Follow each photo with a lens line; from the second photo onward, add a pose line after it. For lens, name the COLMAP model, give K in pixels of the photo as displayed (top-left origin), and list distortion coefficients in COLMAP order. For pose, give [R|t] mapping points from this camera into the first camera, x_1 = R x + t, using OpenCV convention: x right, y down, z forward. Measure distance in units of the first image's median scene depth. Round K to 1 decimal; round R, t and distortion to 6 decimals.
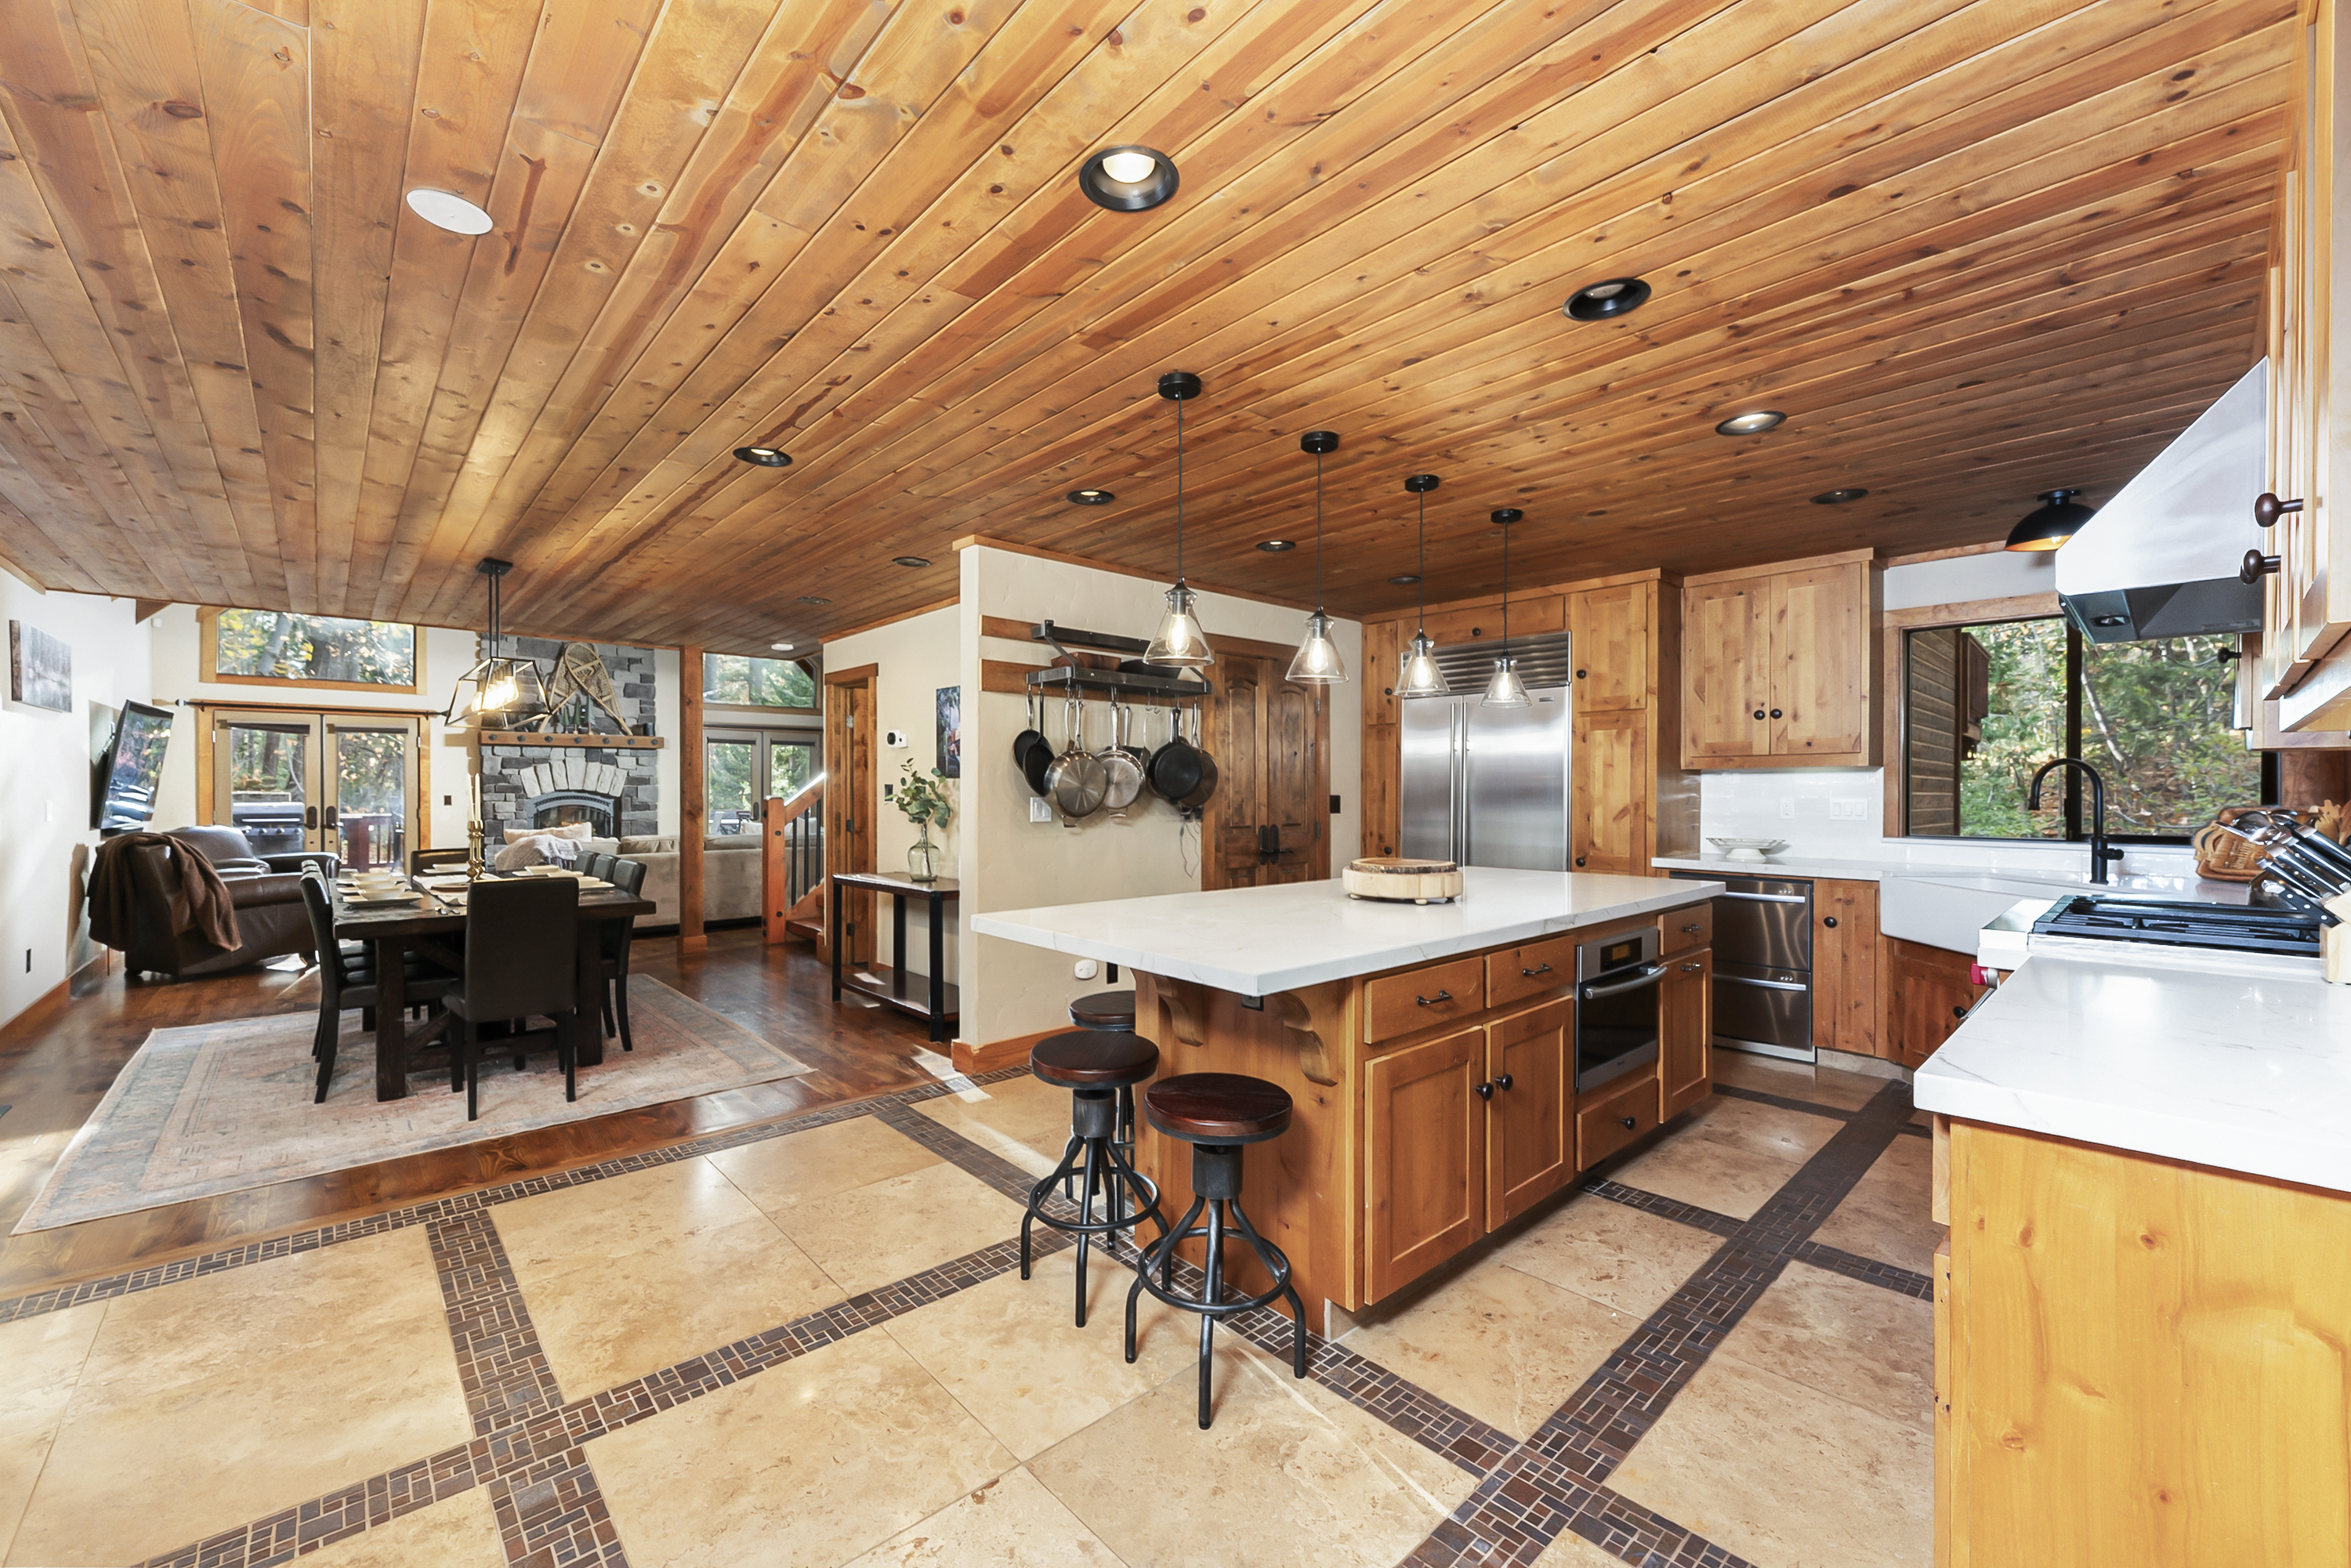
lens RADIAL K [[934.0, 0, 1164.3], [0, 934.0, 793.5], [0, 0, 1]] dist [-0.000552, 0.000153]
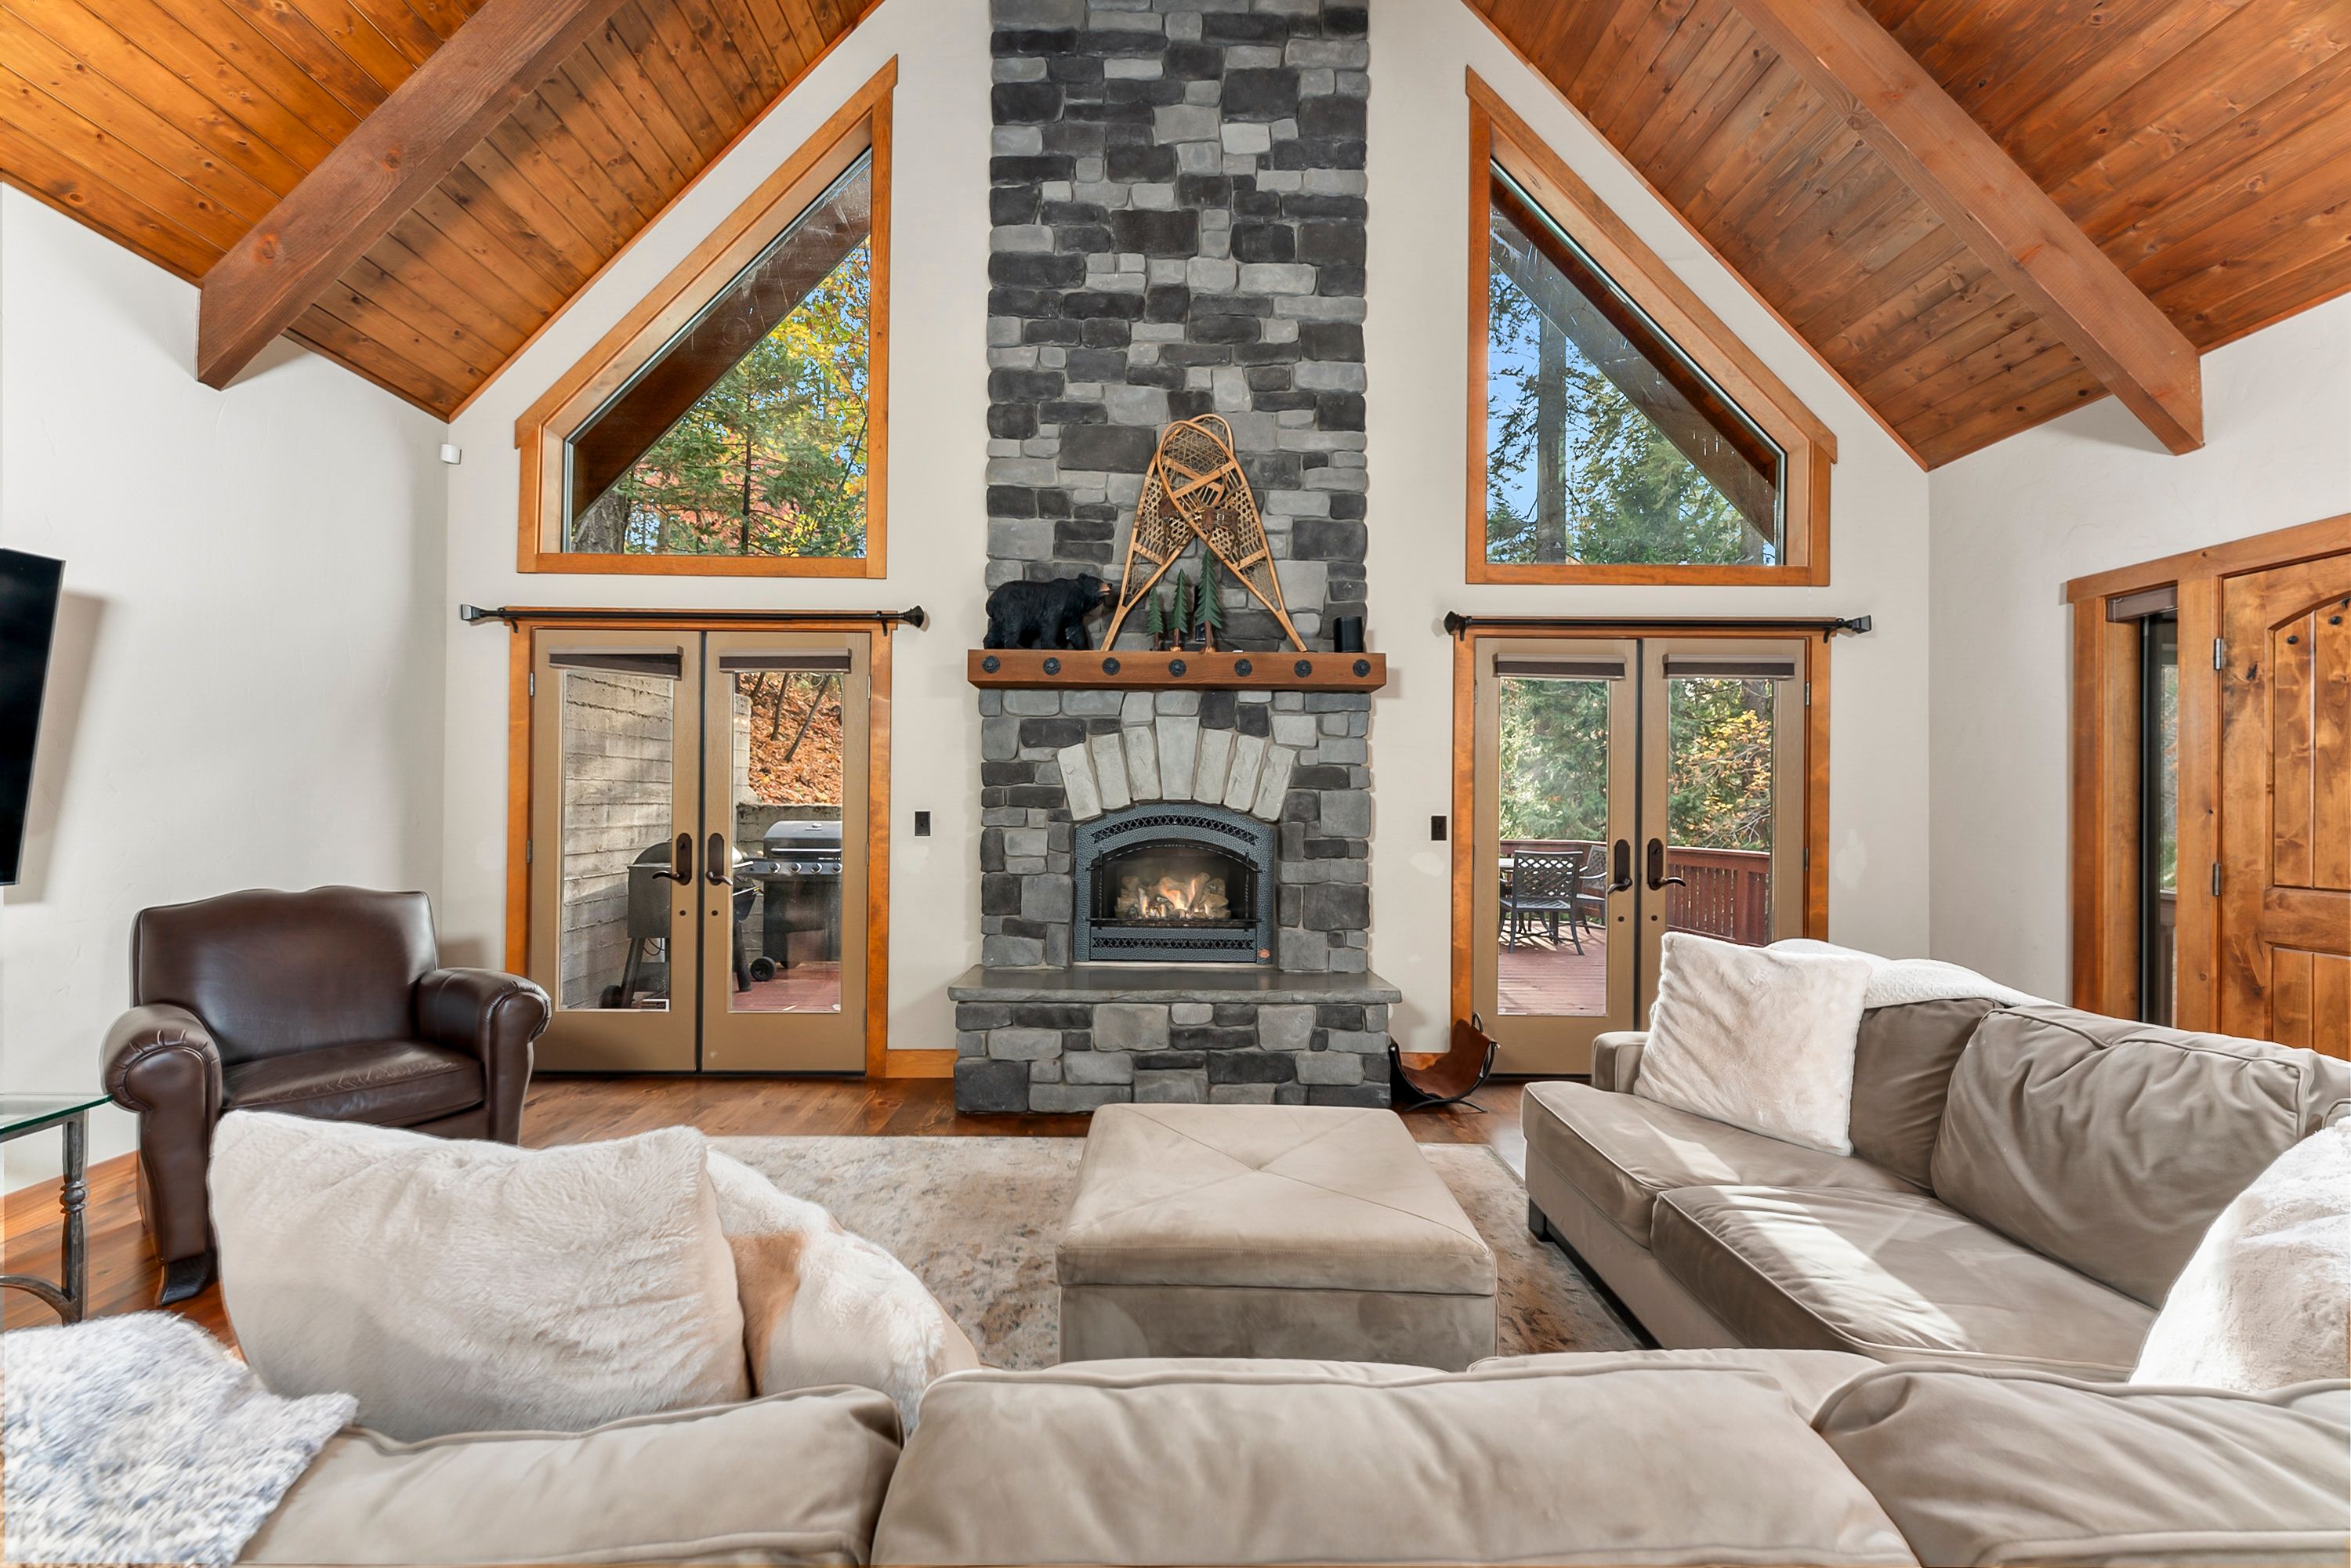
lens RADIAL K [[934.0, 0, 1164.3], [0, 934.0, 793.5], [0, 0, 1]] dist [-0.000552, 0.000153]
pose [[0.750474, -0.000617, -0.660900, -0.900856], [-0.012927, 0.999795, -0.015613, -0.002463], [0.660774, 0.020261, 0.750311, 1.679731]]
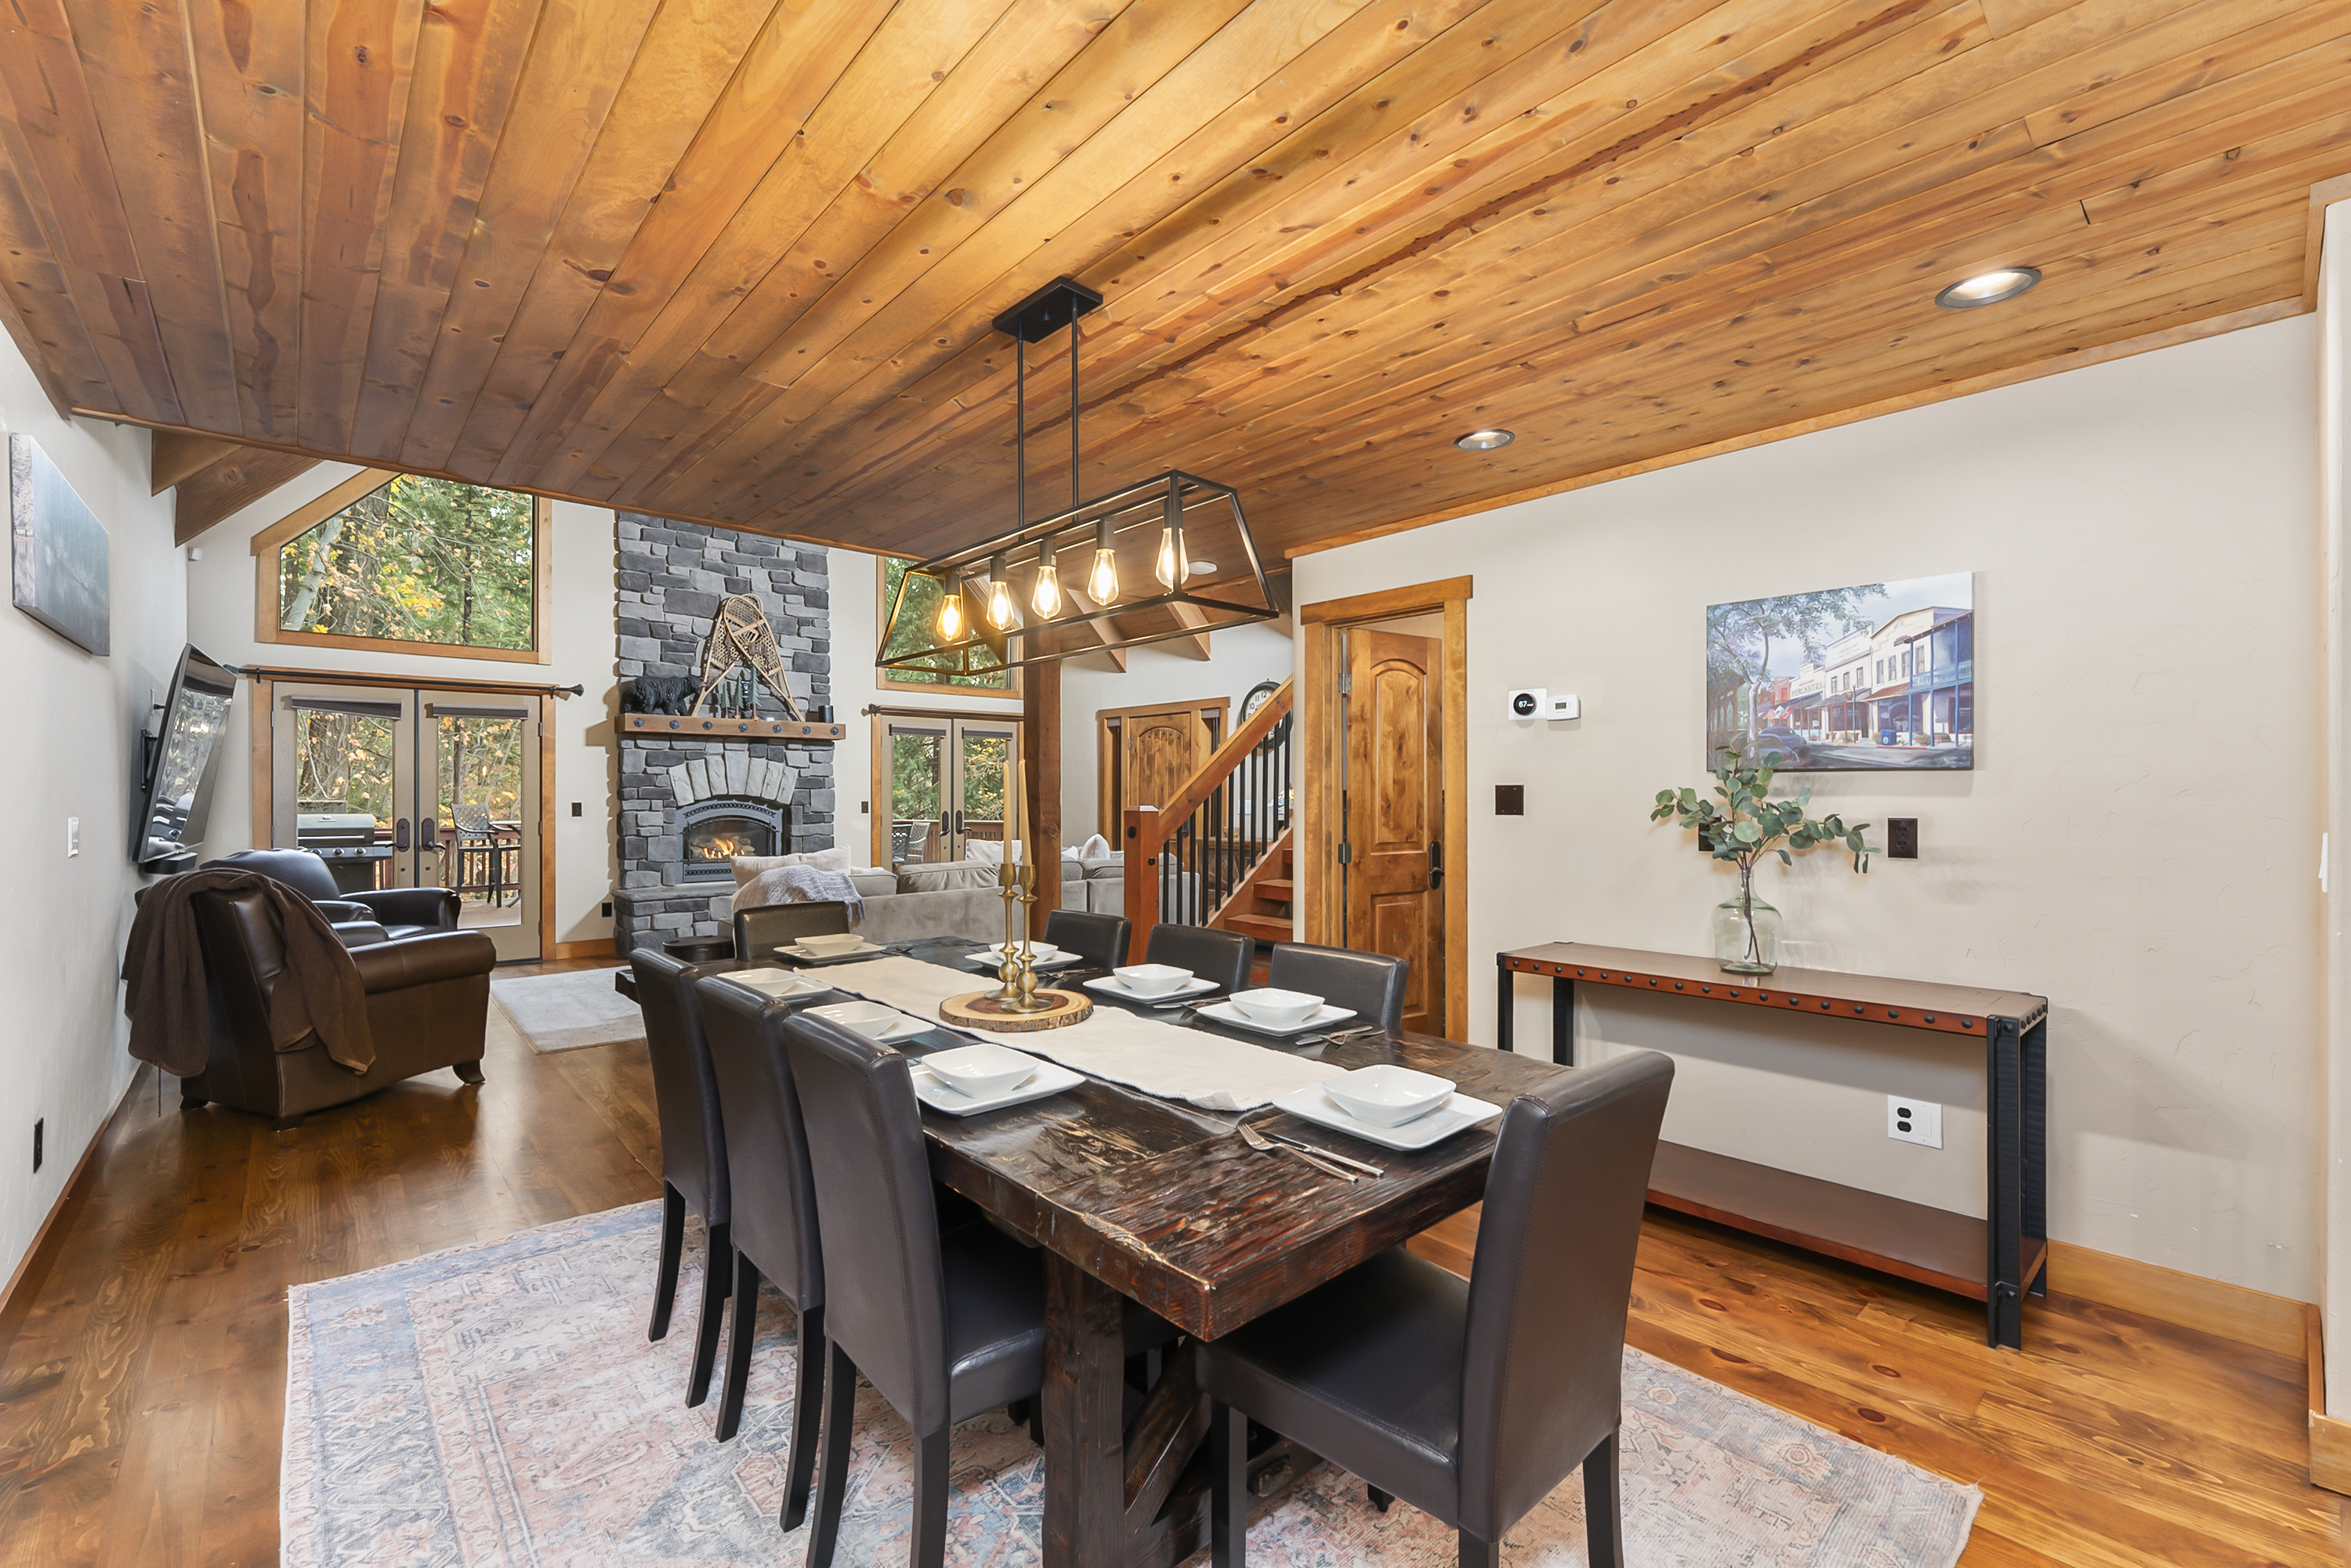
lens RADIAL K [[988.4, 0, 1165.0], [0, 988.4, 794.3], [0, 0, 1]] dist [-0.000730, -0.000341]
pose [[0.999916, -0.001071, -0.012912, -0.667995], [0.001022, 0.999992, -0.003803, -0.003111], [0.012916, 0.003789, 0.999909, 0.527798]]
